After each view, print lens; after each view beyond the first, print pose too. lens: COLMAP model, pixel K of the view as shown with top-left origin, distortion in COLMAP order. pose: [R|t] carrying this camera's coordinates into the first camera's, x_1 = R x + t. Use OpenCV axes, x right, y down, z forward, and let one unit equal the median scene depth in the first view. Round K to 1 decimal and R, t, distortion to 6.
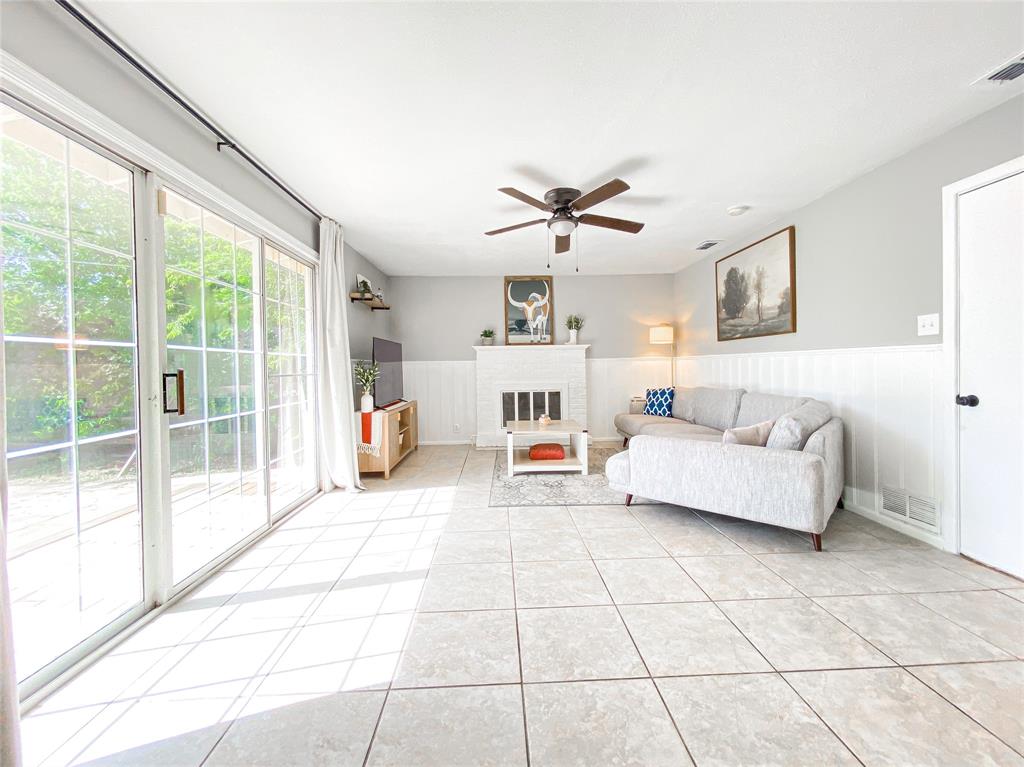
lens RADIAL K [[424.9, 0, 509.9], [0, 424.9, 375.6], [0, 0, 1]] dist [0.013137, -0.004619]
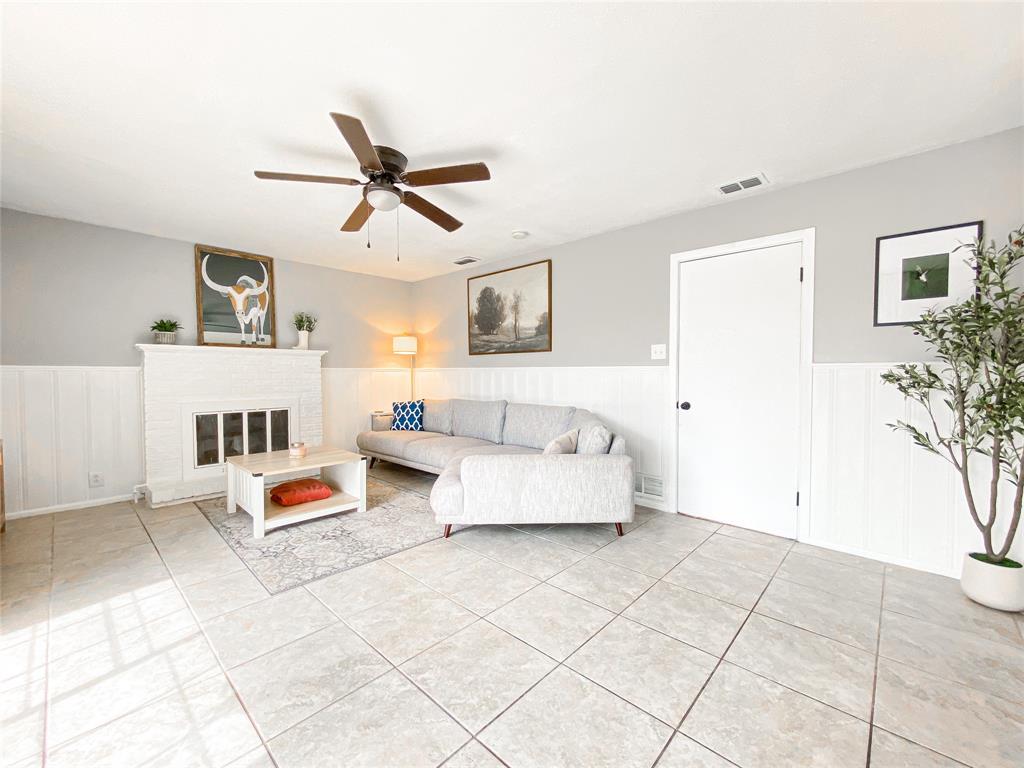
lens RADIAL K [[424.9, 0, 512.6], [0, 424.9, 384.0], [0, 0, 1]] dist [0.013137, -0.004619]
pose [[0.702398, -0.001463, 0.711783, -0.235976], [0.003850, 0.999991, -0.001744, -0.009793], [-0.711774, 0.003966, 0.702398, 0.260295]]
